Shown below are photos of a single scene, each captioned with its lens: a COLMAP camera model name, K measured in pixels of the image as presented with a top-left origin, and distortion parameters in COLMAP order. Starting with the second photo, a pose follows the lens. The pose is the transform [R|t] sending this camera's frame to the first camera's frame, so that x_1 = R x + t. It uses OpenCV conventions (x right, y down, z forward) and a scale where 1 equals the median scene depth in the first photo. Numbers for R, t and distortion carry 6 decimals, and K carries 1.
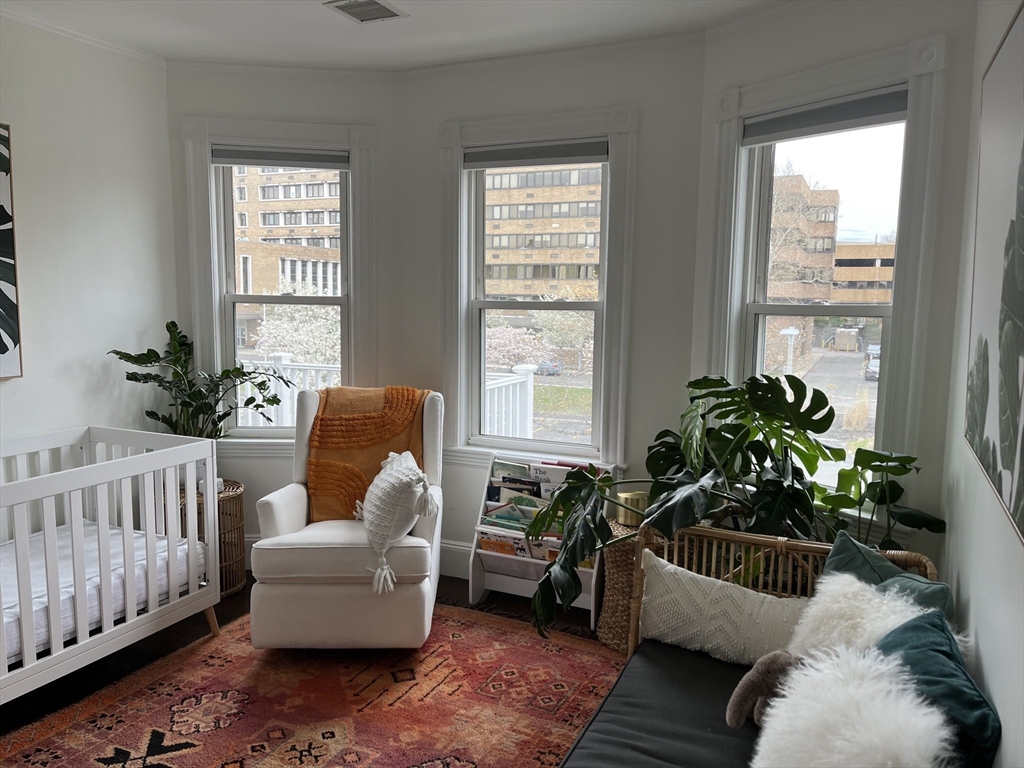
lens RADIAL K [[768.1, 0, 512.0], [0, 768.1, 384.0], [0, 0, 1]] dist [0.070151, -0.091315]
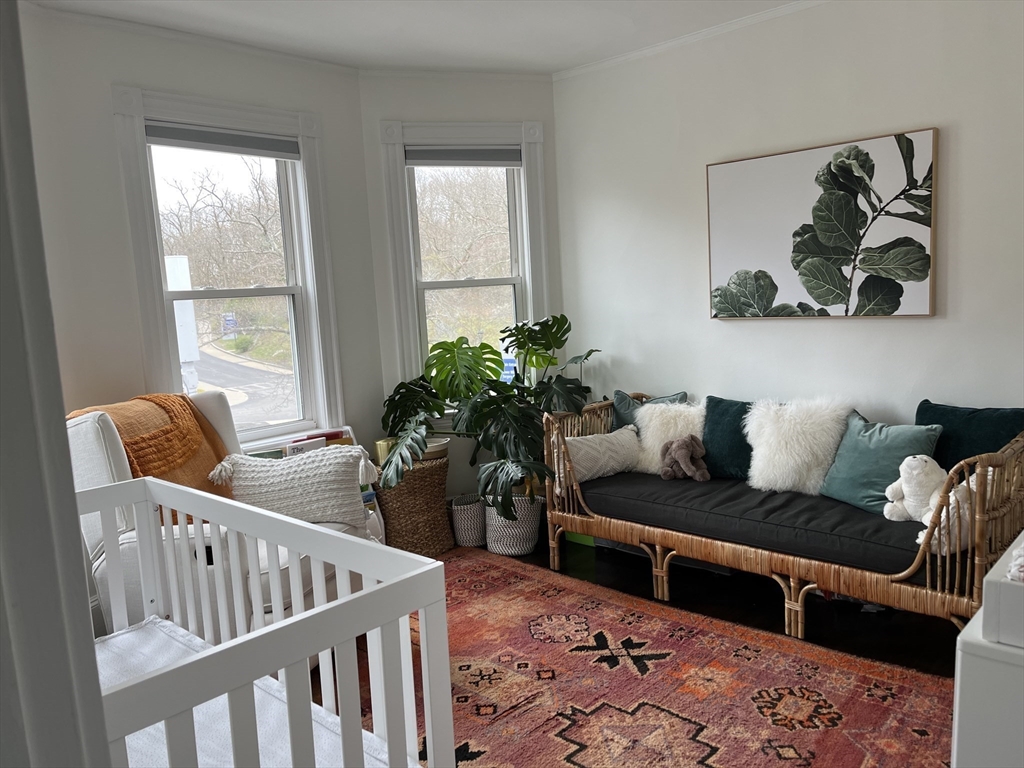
lens RADIAL K [[777.2, 0, 493.8], [0, 777.2, 381.2], [0, 0, 1]] dist [0.069519, 0.000044]
pose [[0.324514, -0.155625, 0.932991, -1.151027], [0.160974, 0.981070, 0.107655, -0.067711], [-0.932083, 0.115251, 0.343423, 0.499489]]
